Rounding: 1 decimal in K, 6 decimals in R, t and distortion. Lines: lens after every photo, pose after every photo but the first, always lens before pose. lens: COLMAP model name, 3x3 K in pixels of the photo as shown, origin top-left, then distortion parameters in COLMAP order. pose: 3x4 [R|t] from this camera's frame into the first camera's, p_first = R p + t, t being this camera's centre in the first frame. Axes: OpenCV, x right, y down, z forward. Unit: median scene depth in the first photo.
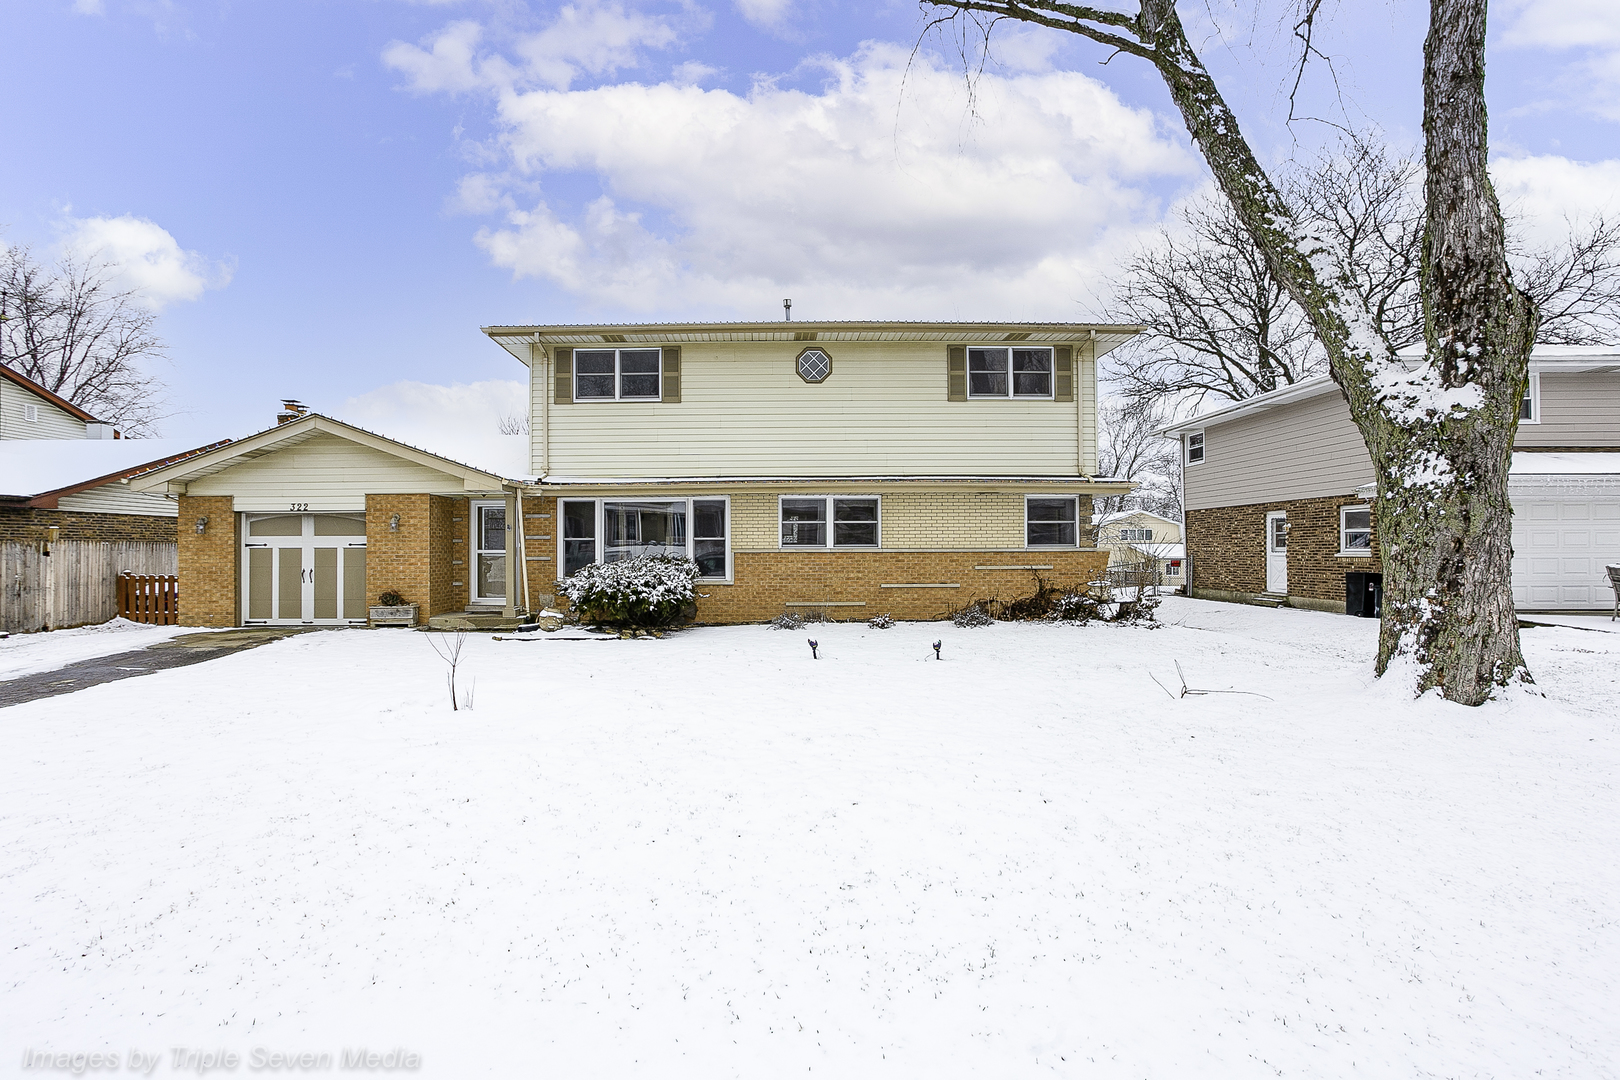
lens RADIAL K [[836.4, 0, 743.0], [0, 836.4, 578.2], [0, 0, 1]] dist [-0.017272, -0.000077]
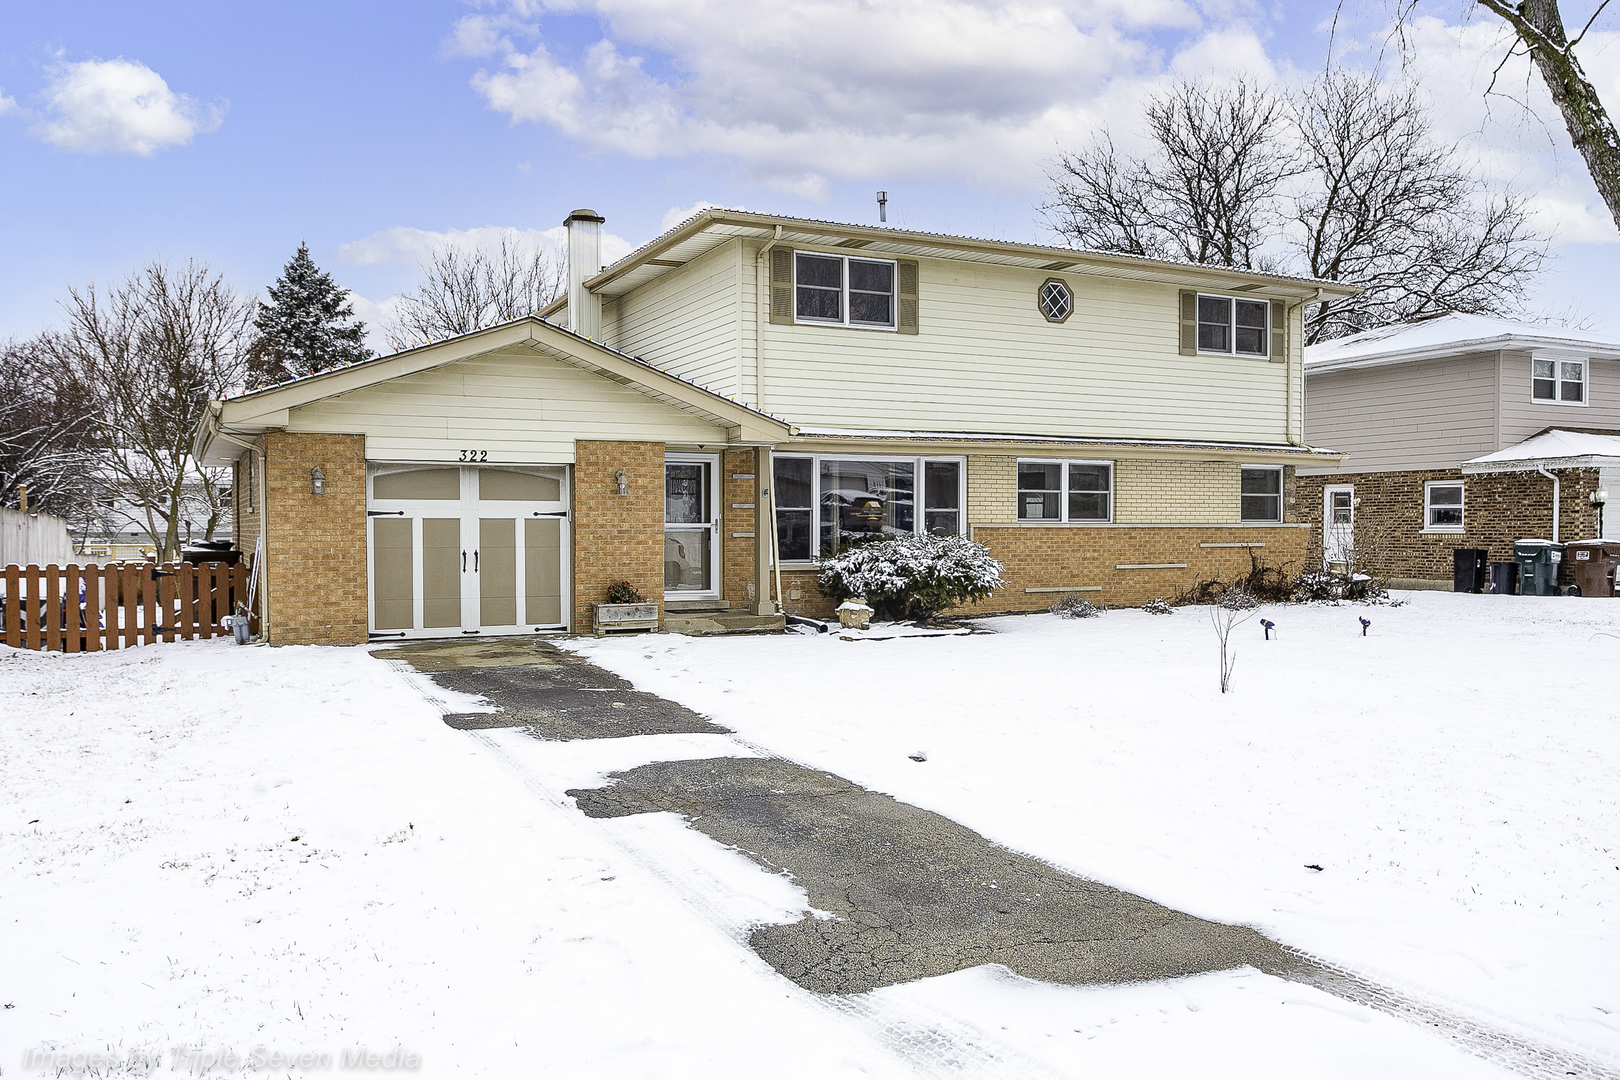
lens RADIAL K [[1276.5, 0, 792.1], [0, 1276.5, 579.7], [0, 0, 1]] dist [0.022878, -0.051400]
pose [[0.890083, -0.016029, 0.455517, -0.725135], [0.012543, 0.999864, 0.010675, 0.004025], [-0.455627, -0.003788, 0.890163, -0.005955]]
